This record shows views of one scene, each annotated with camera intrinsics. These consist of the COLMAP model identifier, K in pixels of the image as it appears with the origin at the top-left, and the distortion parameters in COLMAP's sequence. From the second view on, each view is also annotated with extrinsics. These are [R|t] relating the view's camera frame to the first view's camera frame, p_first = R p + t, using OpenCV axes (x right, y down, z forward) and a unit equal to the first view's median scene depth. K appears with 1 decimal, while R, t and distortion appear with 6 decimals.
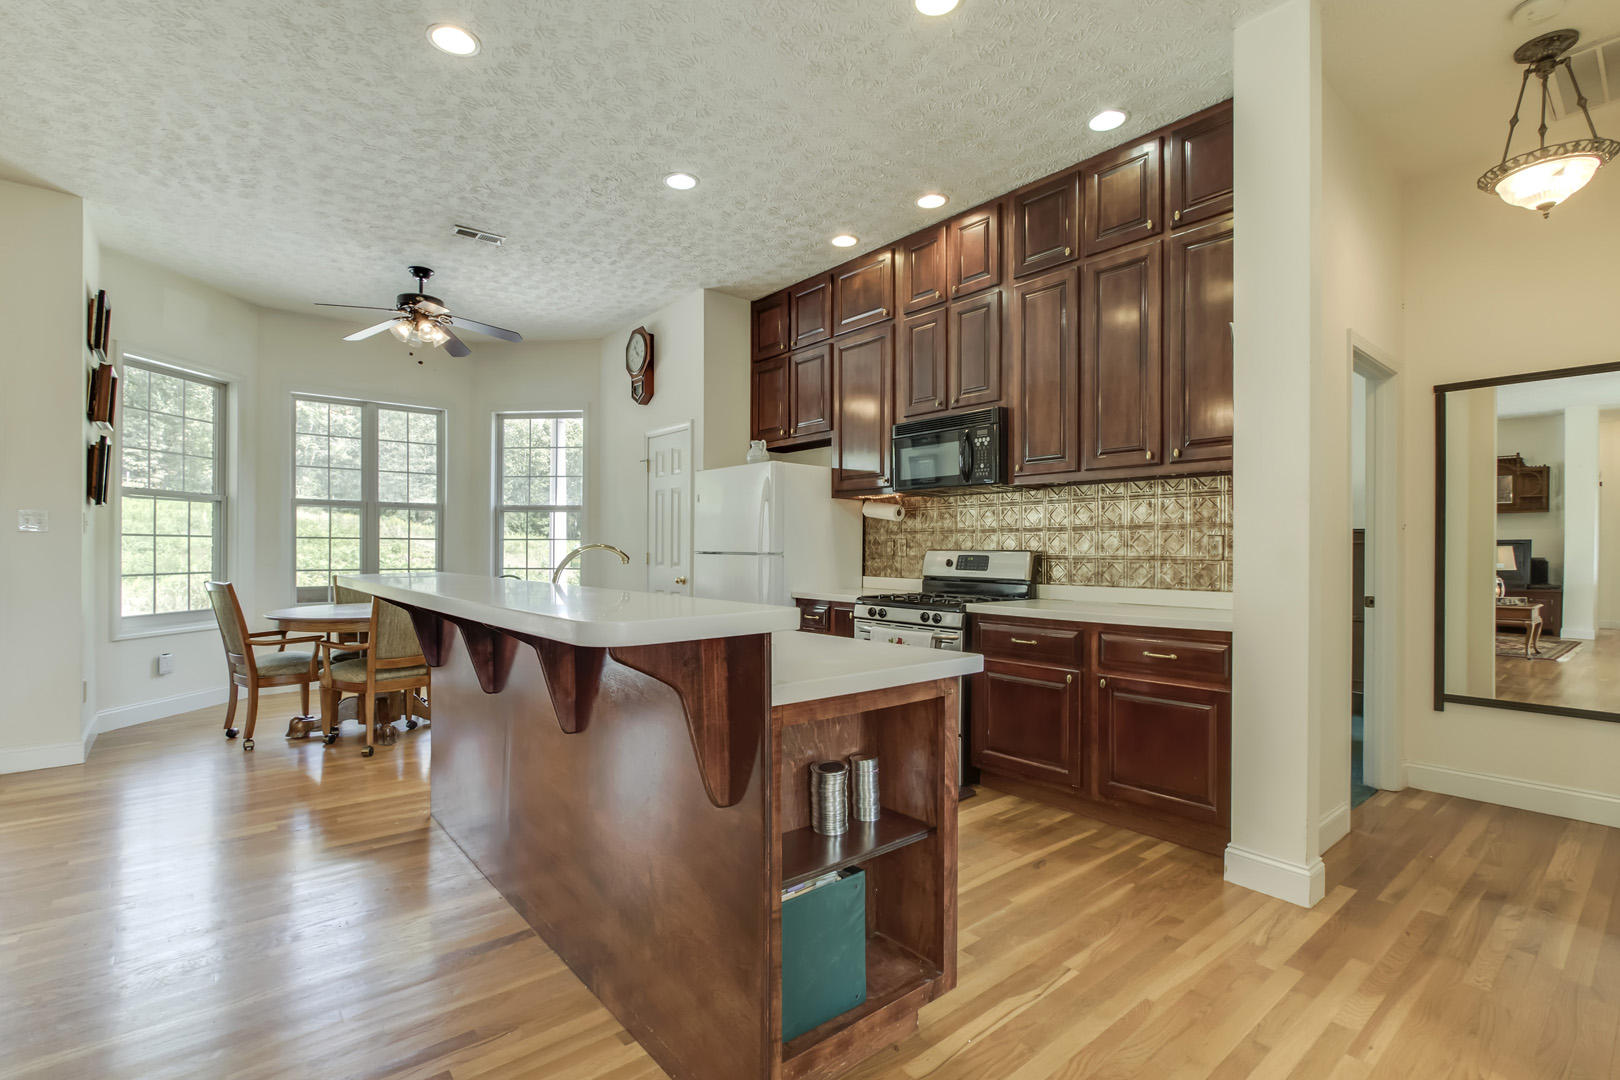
lens RADIAL K [[746.0, 0, 804.7], [0, 746.0, 551.6], [0, 0, 1]] dist [-0.015210, 0.004345]
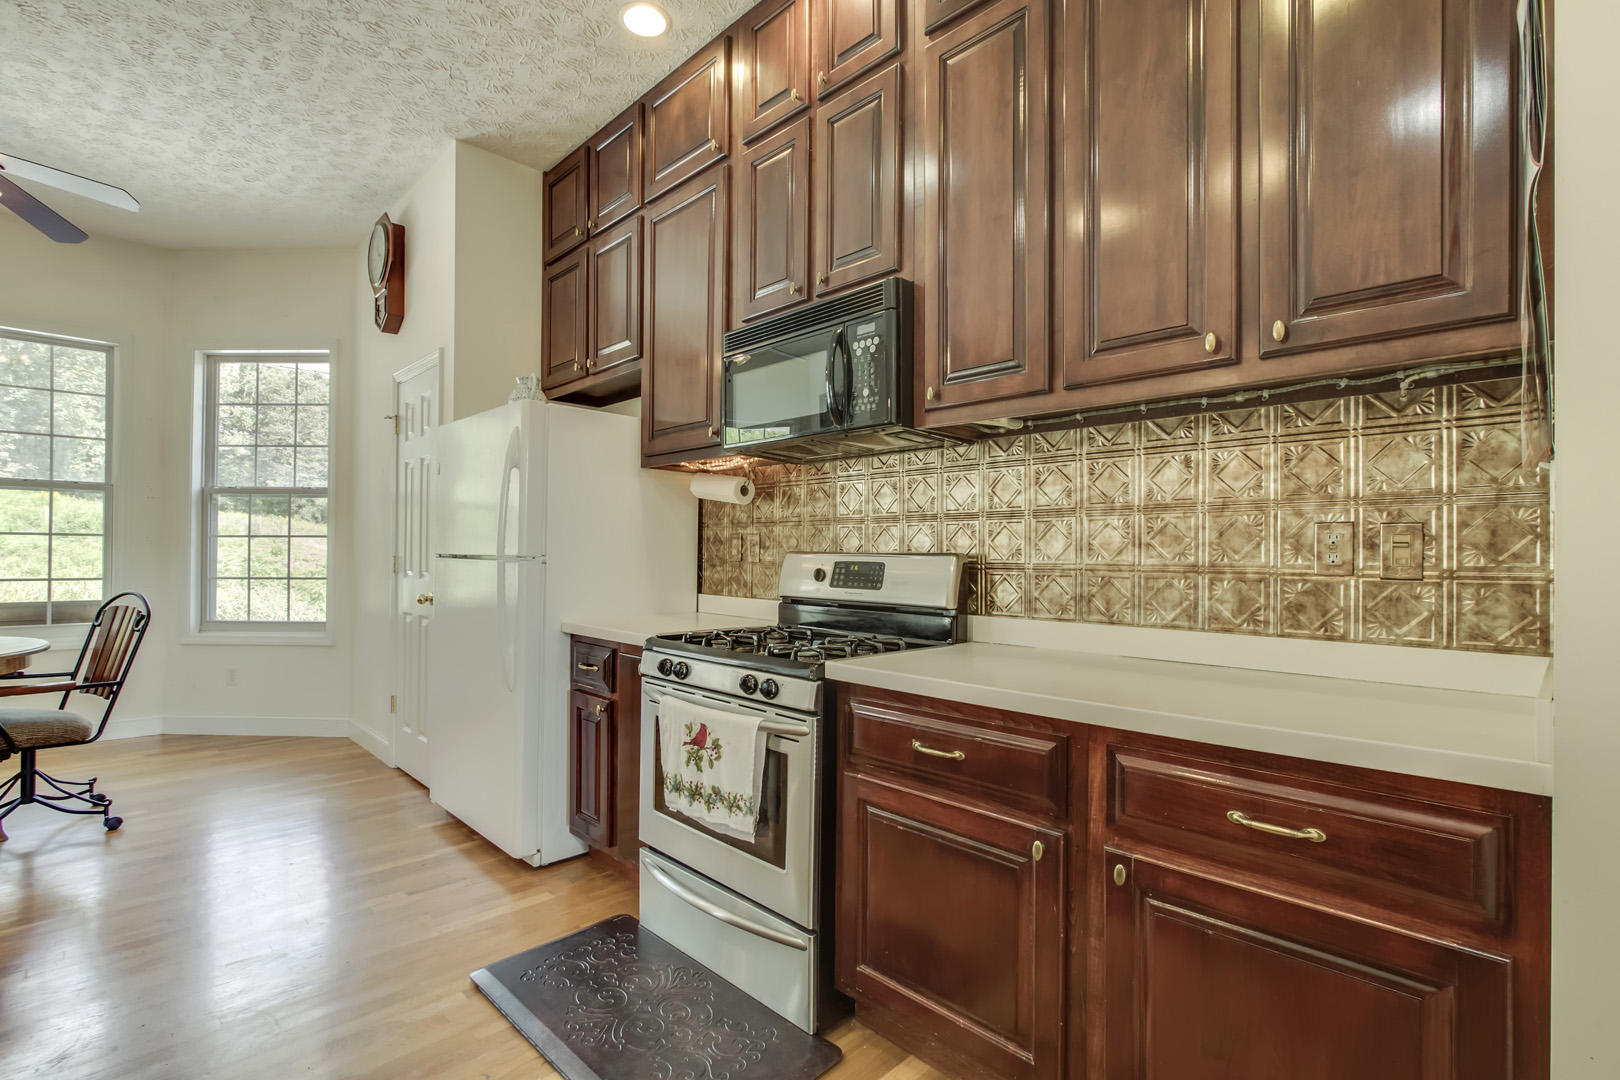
lens RADIAL K [[746.0, 0, 804.5], [0, 746.0, 550.9], [0, 0, 1]] dist [-0.015210, 0.004345]
pose [[0.996760, 0.003671, 0.080352, 0.136448], [-0.003157, 0.999974, -0.006524, 0.000324], [-0.080373, 0.006250, 0.996745, 0.427982]]
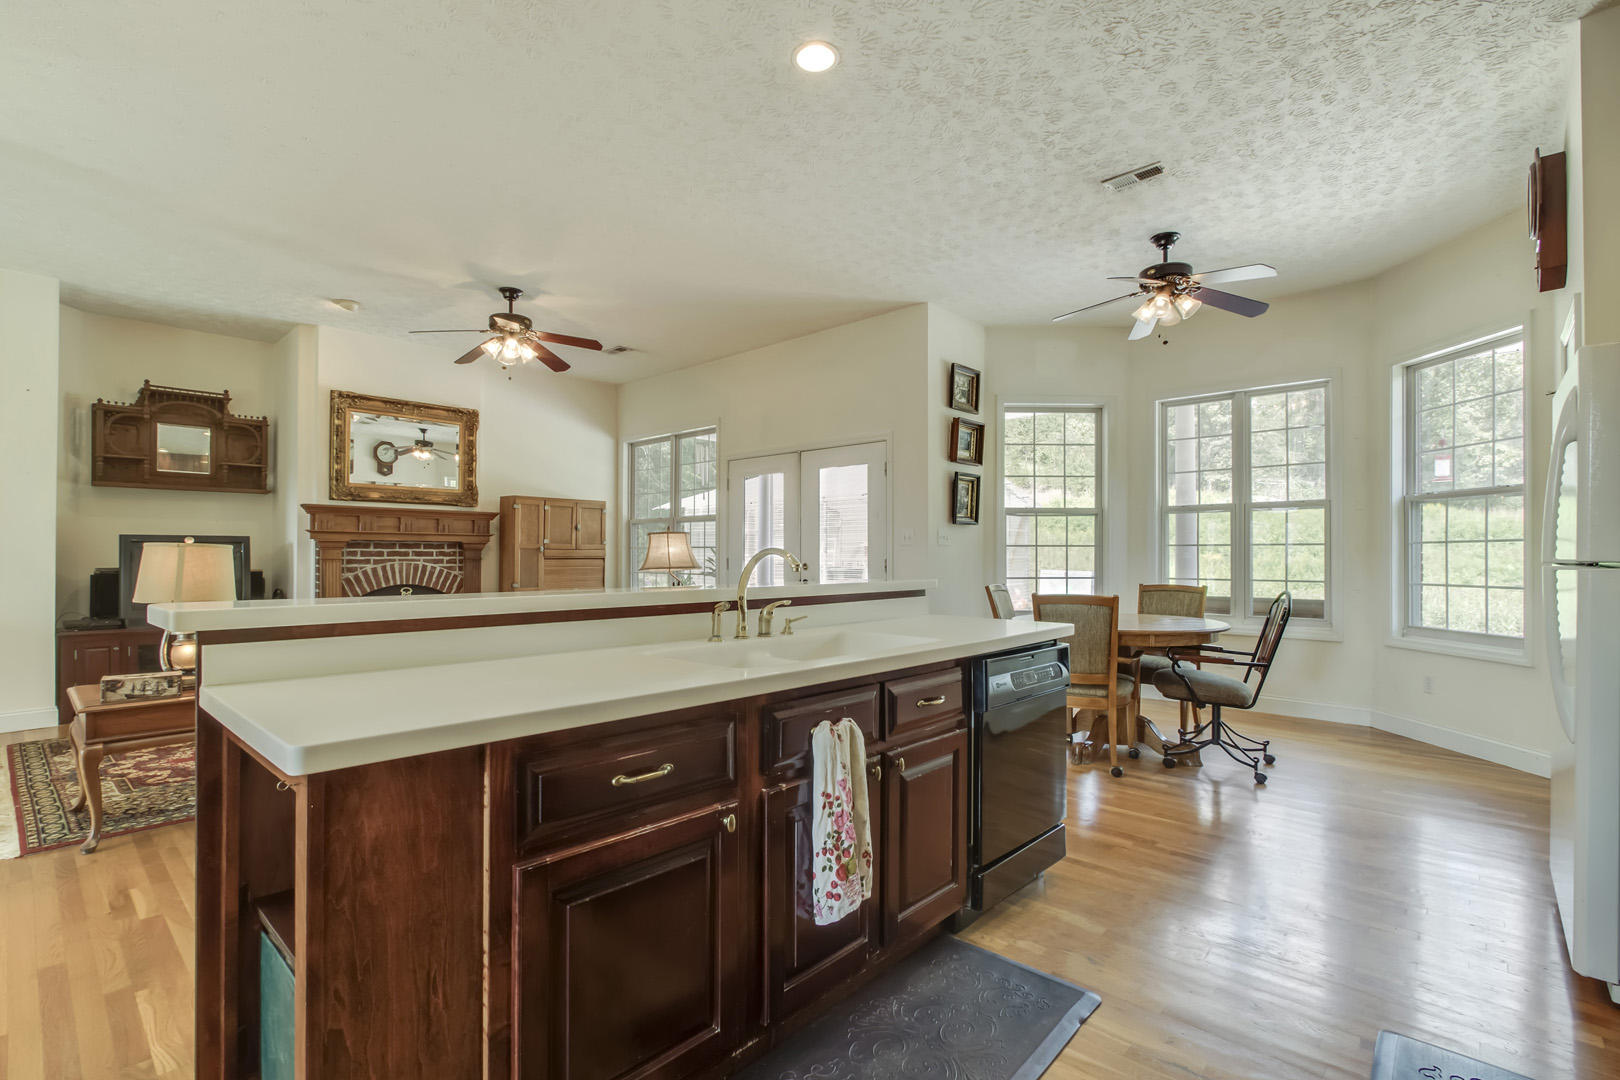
lens RADIAL K [[746.0, 0, 800.9], [0, 746.0, 550.9], [0, 0, 1]] dist [-0.015210, 0.004345]
pose [[0.127252, -0.010799, -0.991812, 0.334571], [-0.003383, 0.999930, -0.011321, 0.001964], [0.991865, 0.004796, 0.127207, 0.534202]]
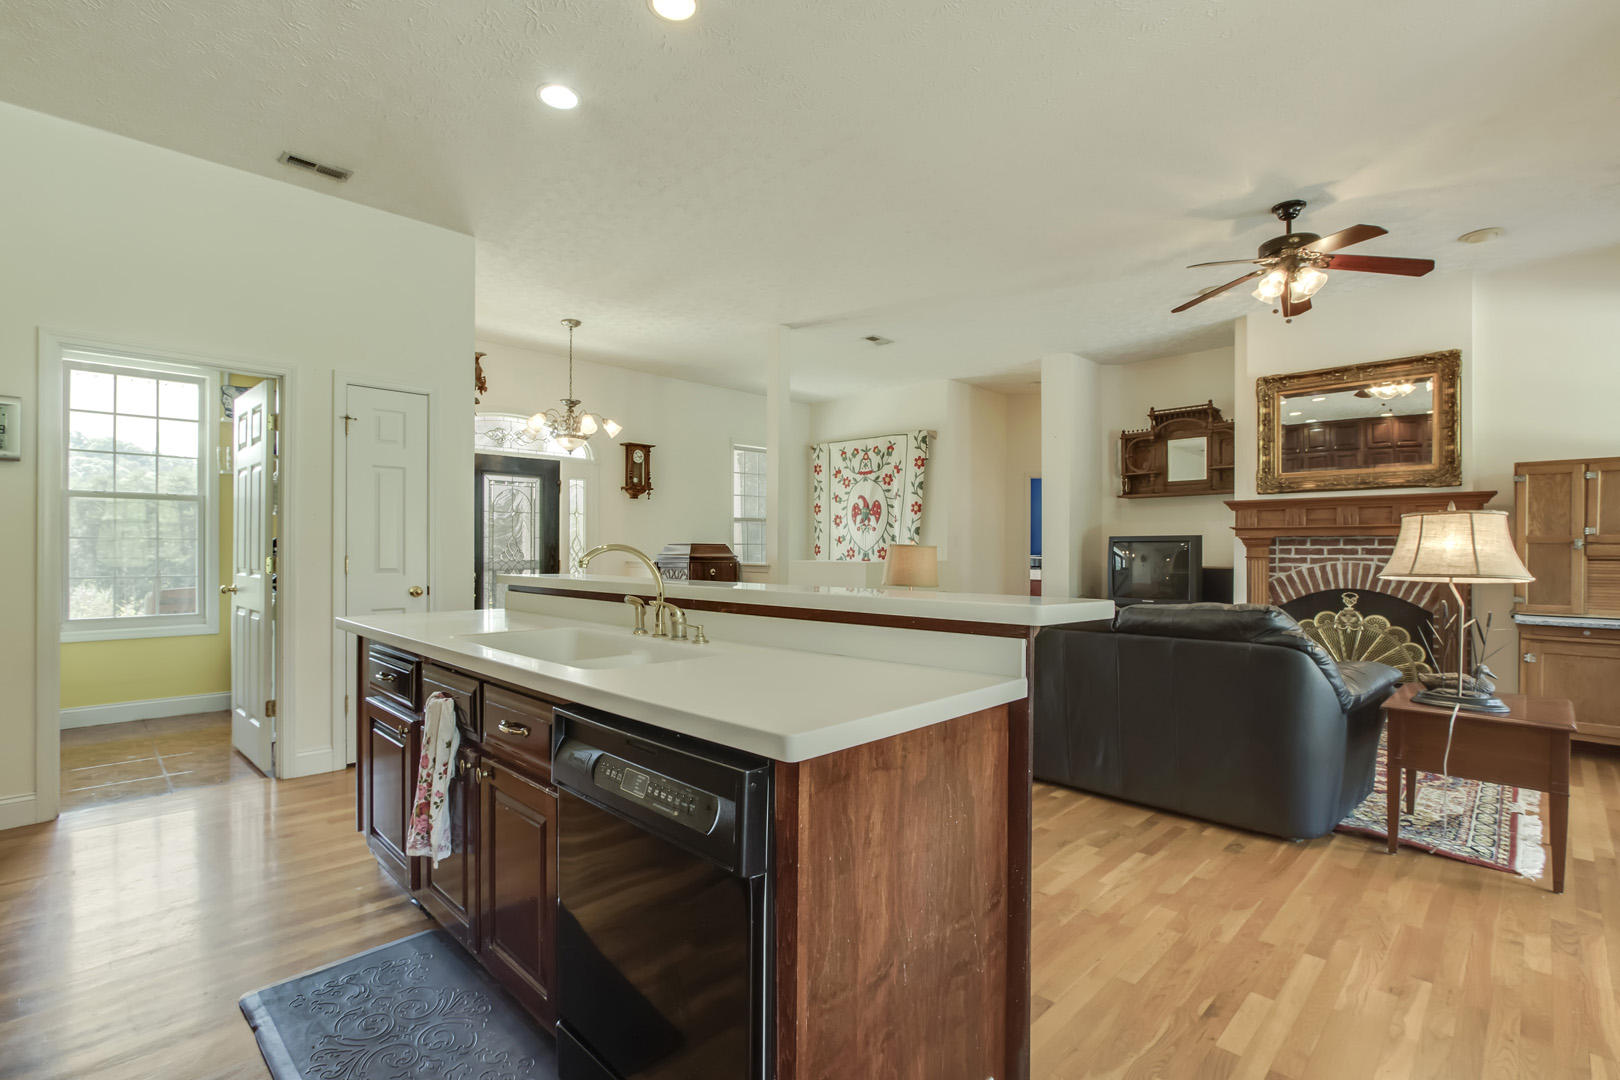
lens RADIAL K [[746.0, 0, 804.5], [0, 746.0, 550.1], [0, 0, 1]] dist [-0.015210, 0.004345]
pose [[-0.995907, -0.007606, -0.090063, -0.240739], [-0.007790, 0.999968, 0.001686, -0.003750], [0.090047, 0.002381, -0.995935, 1.077177]]
